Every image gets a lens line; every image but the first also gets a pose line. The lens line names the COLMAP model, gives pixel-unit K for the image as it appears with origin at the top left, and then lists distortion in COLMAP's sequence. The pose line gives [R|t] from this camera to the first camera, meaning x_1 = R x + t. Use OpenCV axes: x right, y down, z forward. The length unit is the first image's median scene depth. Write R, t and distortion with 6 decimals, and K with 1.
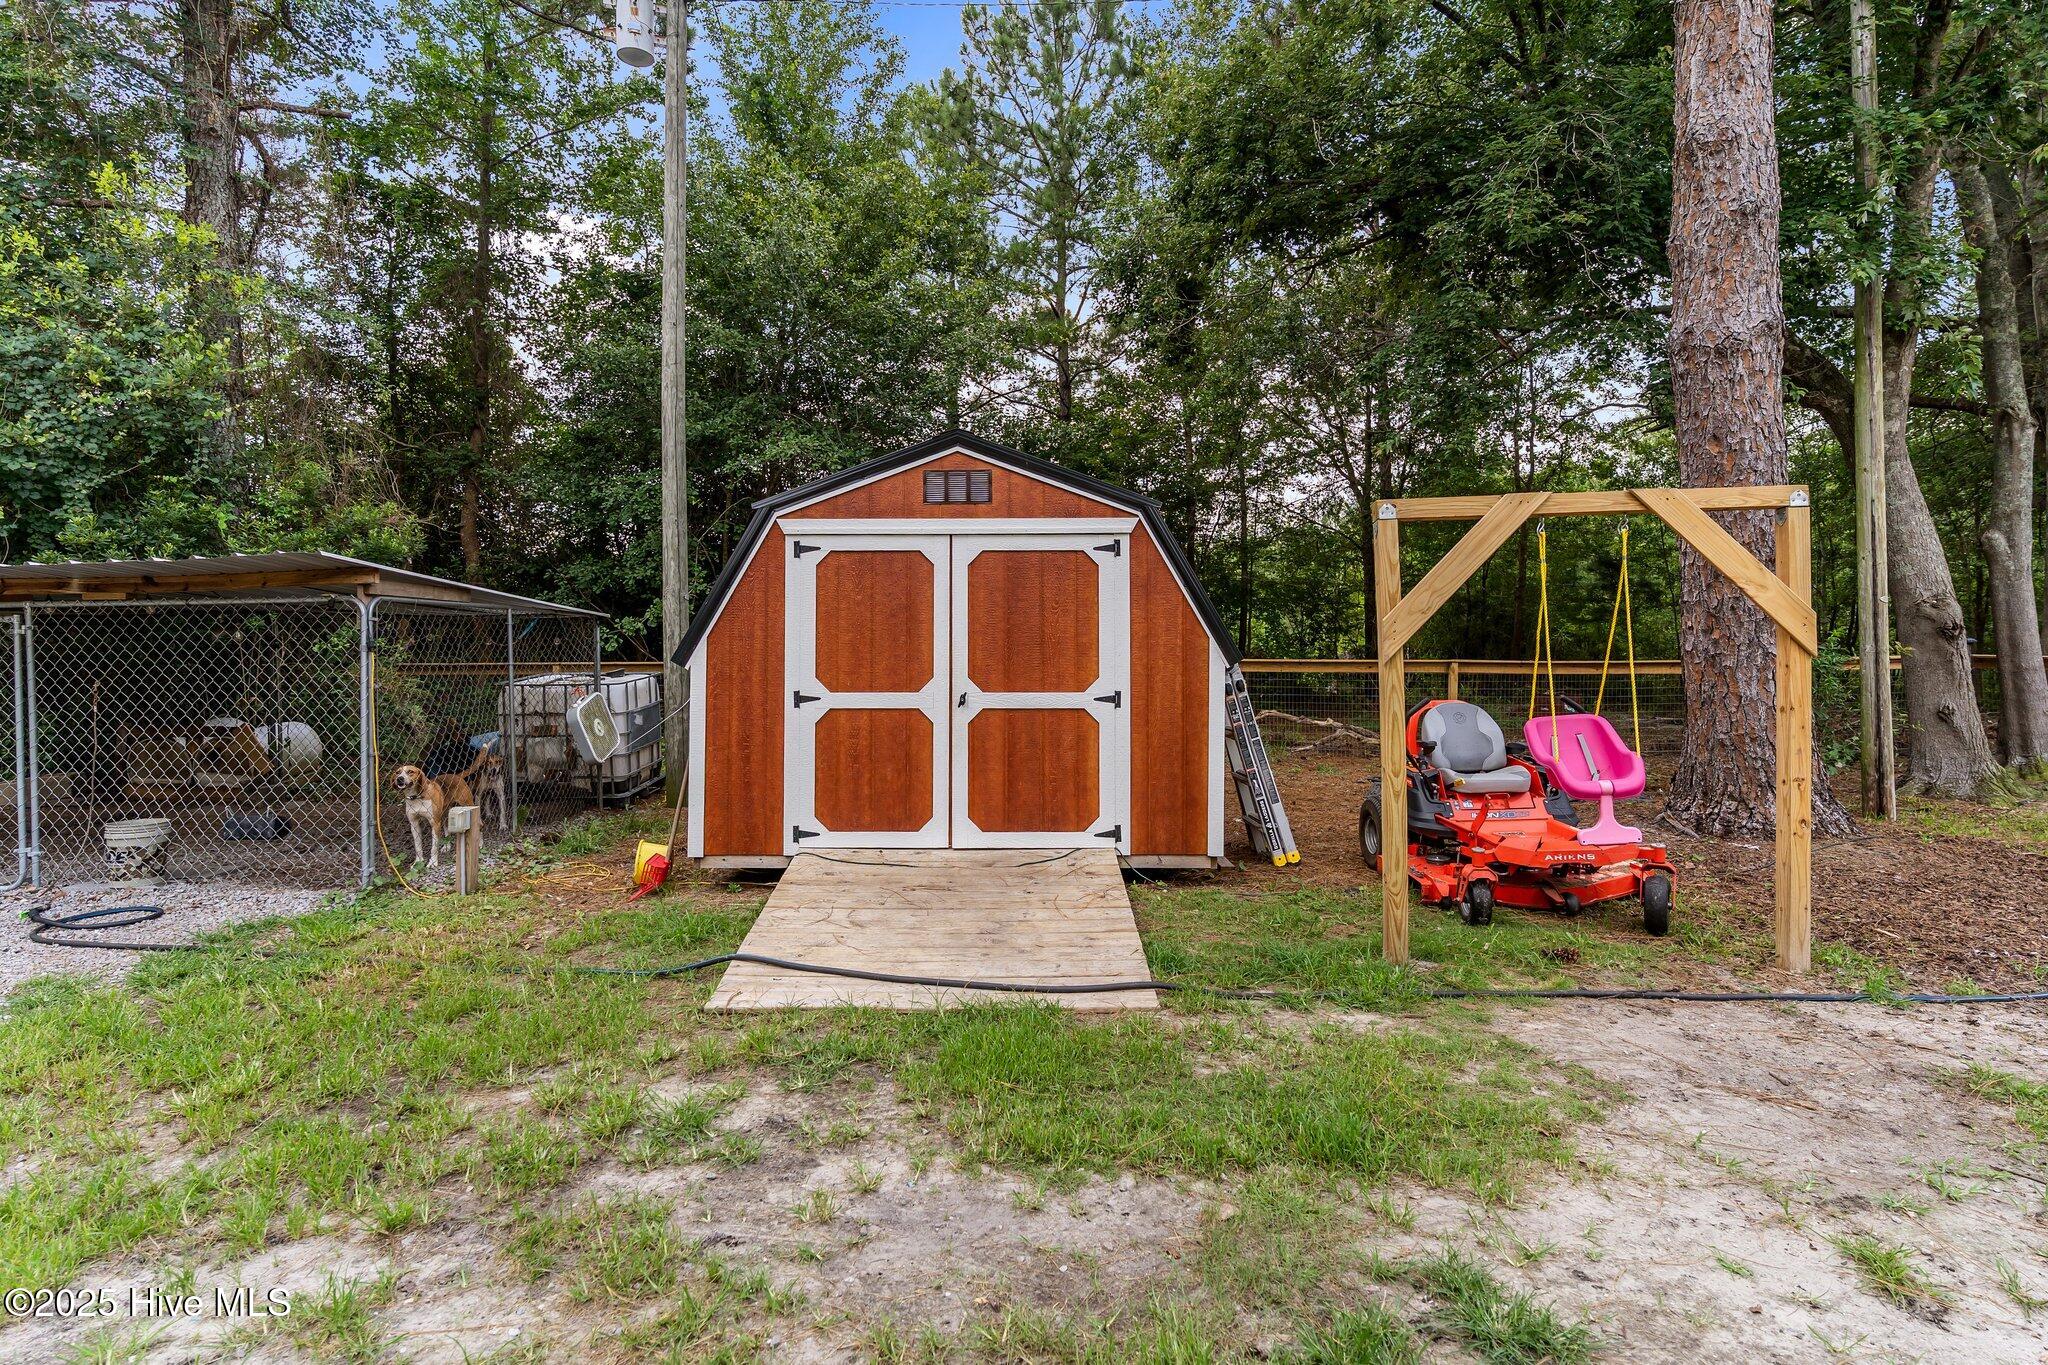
lens RADIAL K [[980.8, 0, 1021.0], [0, 980.8, 657.9], [0, 0, 1]] dist [0.001934, 0.000562]
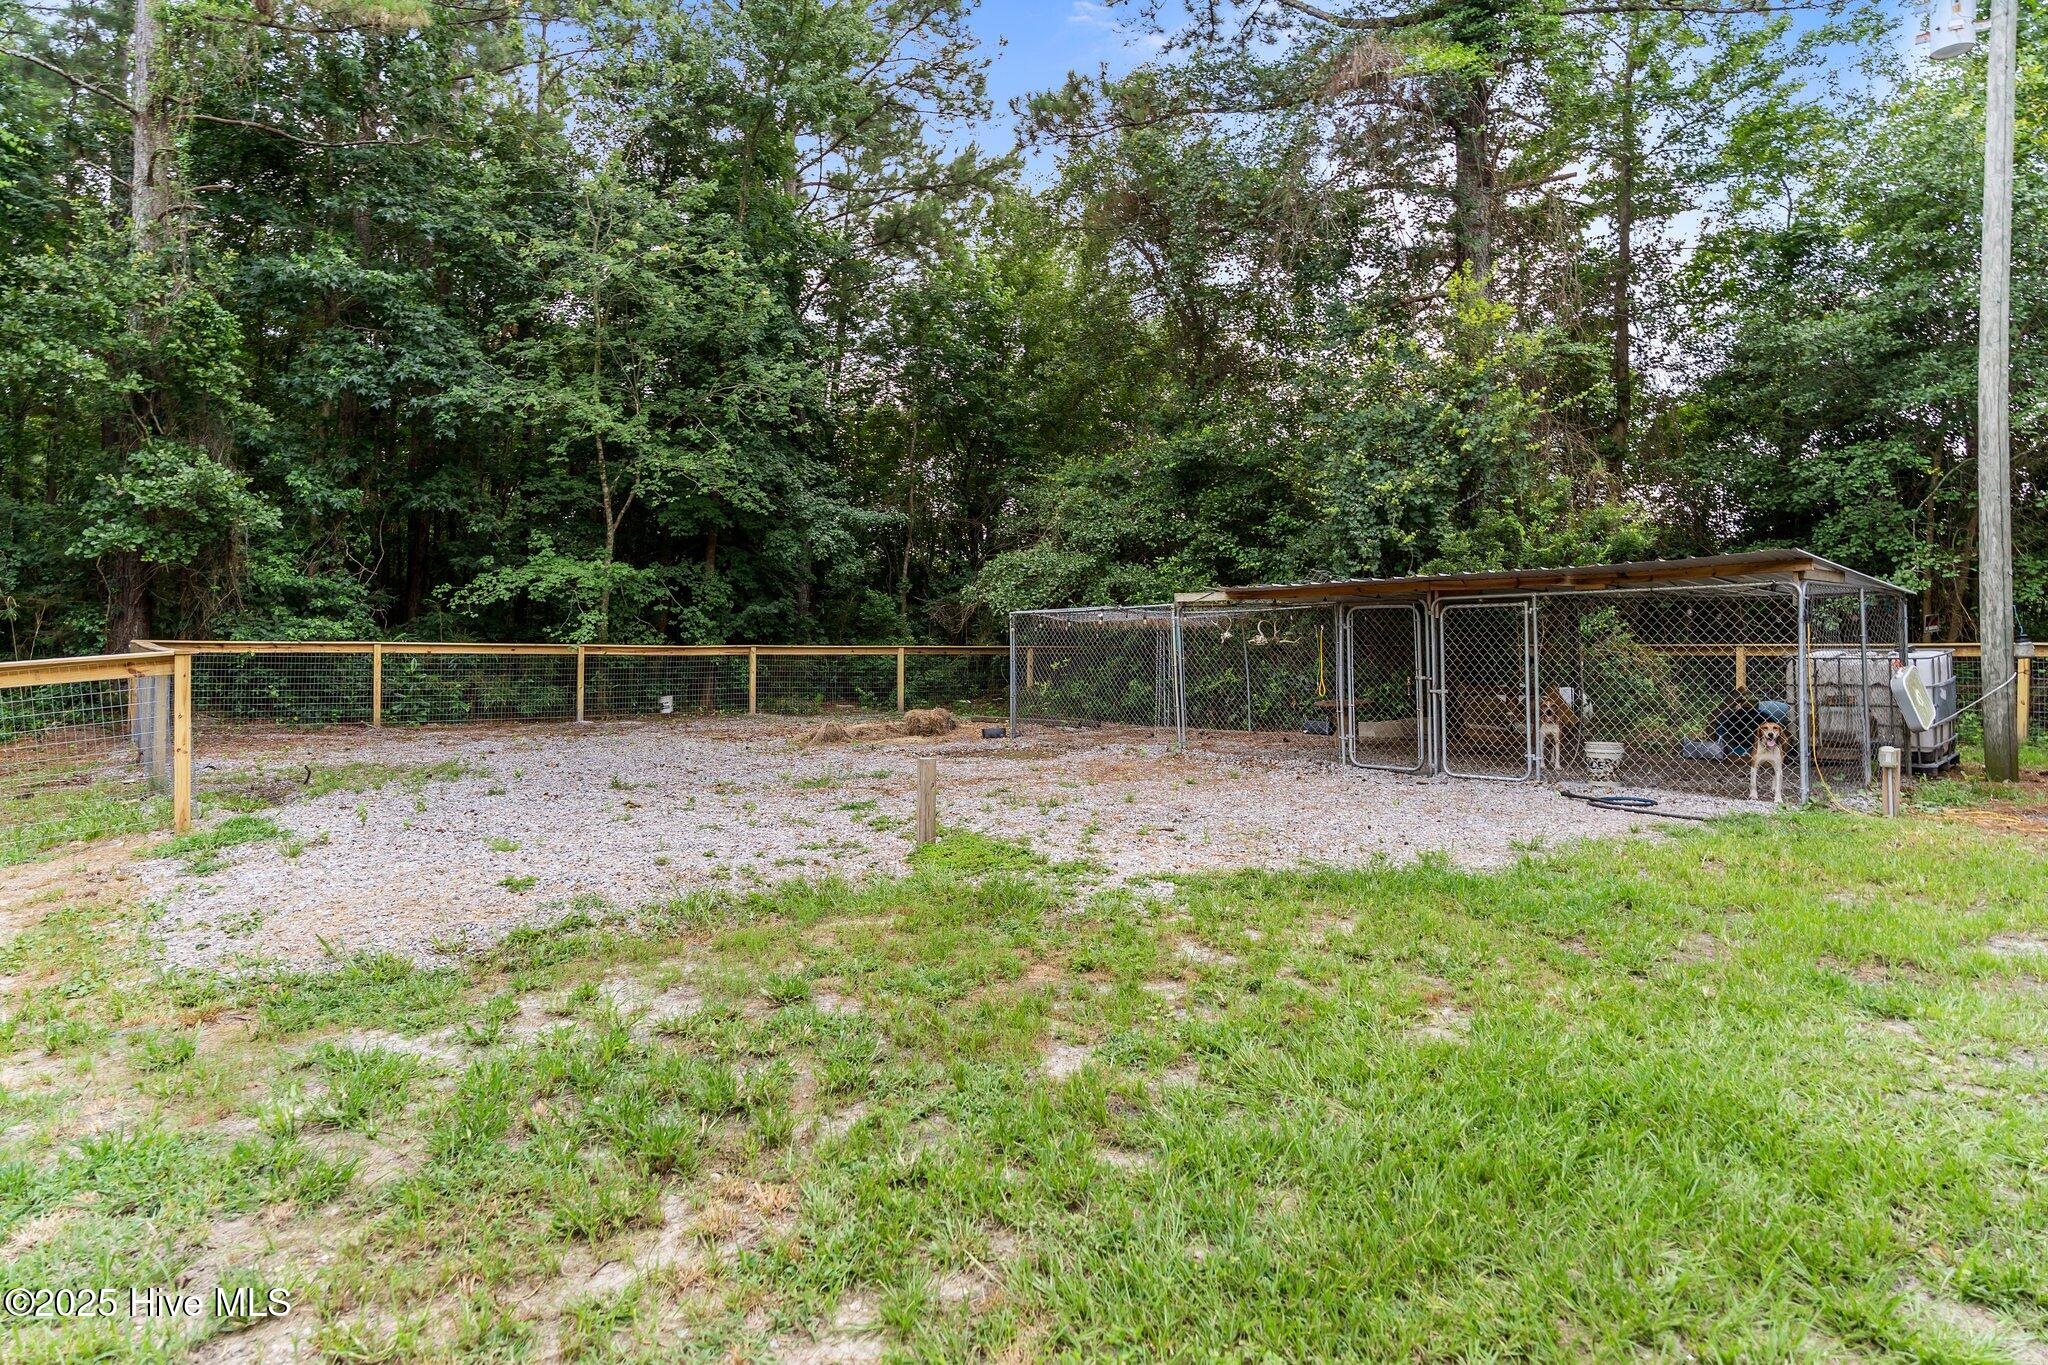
lens RADIAL K [[1152.2, 0, 1020.4], [0, 1152.2, 661.7], [0, 0, 1]] dist [-0.000521, 0.000606]
pose [[0.692137, 0.016234, -0.721584, -0.191501], [-0.011370, 0.999868, 0.011588, 0.026450], [0.721677, 0.000184, 0.692230, -0.553316]]
